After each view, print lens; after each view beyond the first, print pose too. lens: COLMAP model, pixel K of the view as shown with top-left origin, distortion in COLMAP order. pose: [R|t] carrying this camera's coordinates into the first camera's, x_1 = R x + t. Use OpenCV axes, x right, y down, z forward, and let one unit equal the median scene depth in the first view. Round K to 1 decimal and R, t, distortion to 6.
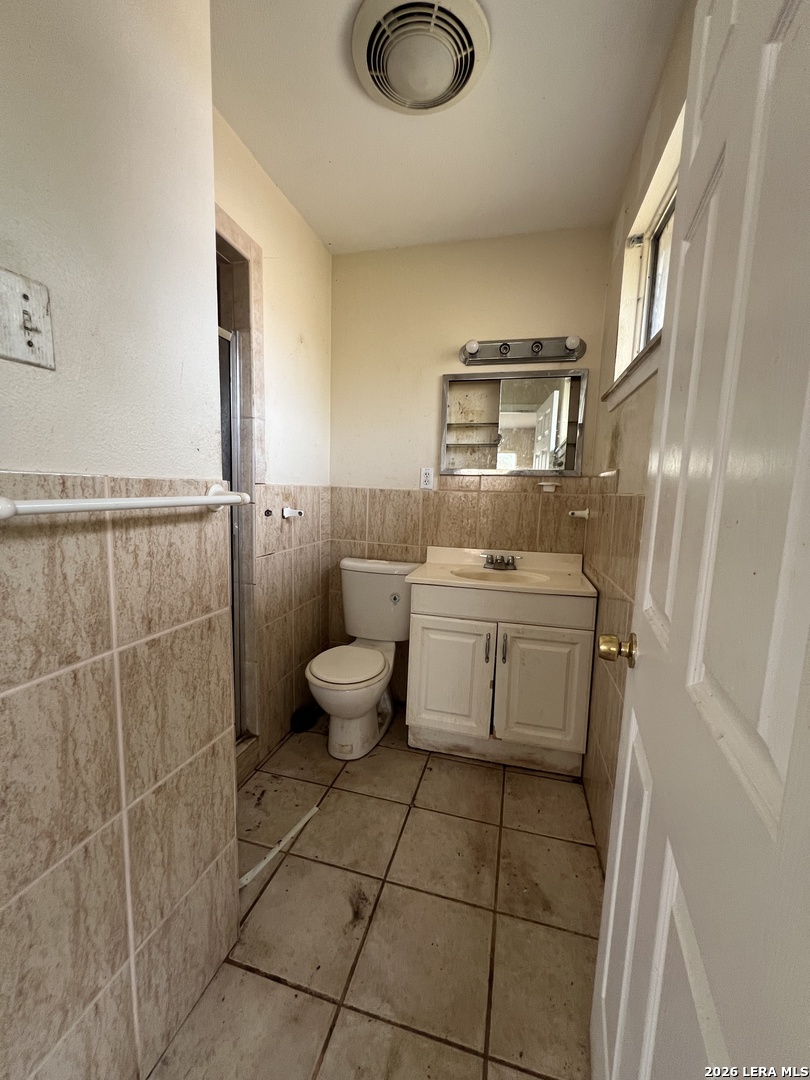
lens RADIAL K [[429.2, 0, 405.0], [0, 429.2, 540.0], [0, 0, 1]] dist [-0.002923, 0.000688]
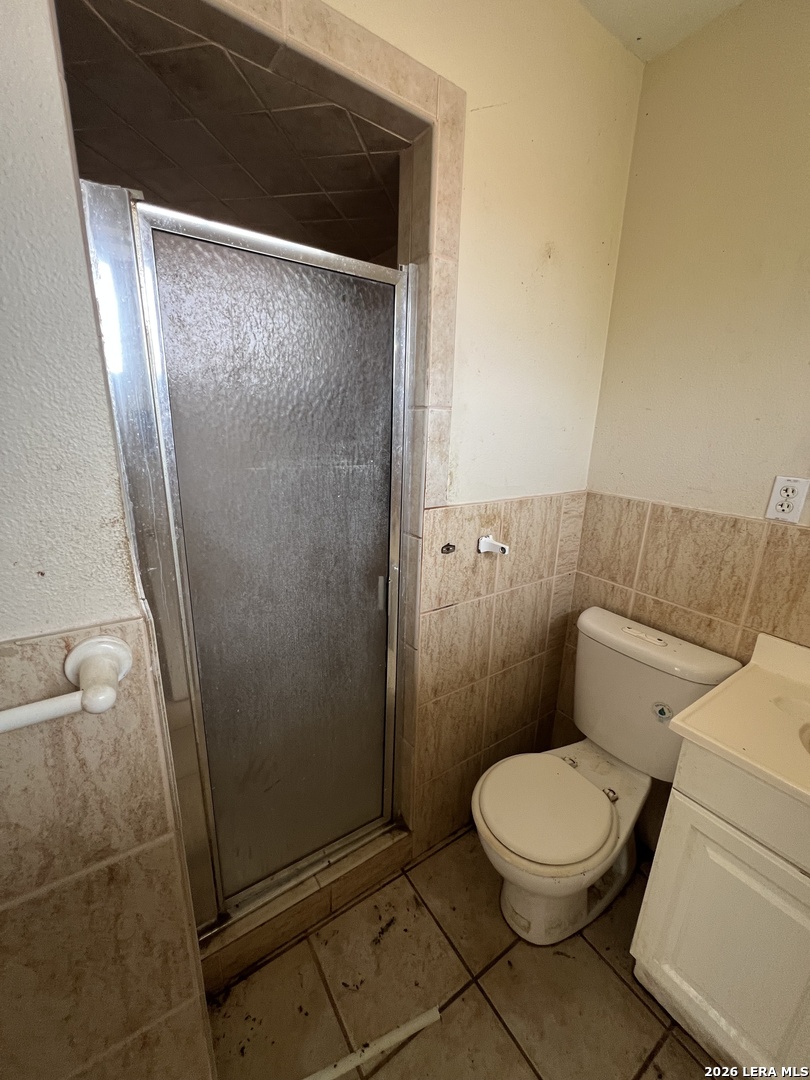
lens RADIAL K [[429.2, 0, 405.0], [0, 429.2, 540.0], [0, 0, 1]] dist [-0.002923, 0.000688]
pose [[0.755427, 0.163611, -0.634478, 0.046937], [-0.081901, 0.984307, 0.156307, -0.164873], [0.650094, -0.066114, 0.756972, 0.428567]]
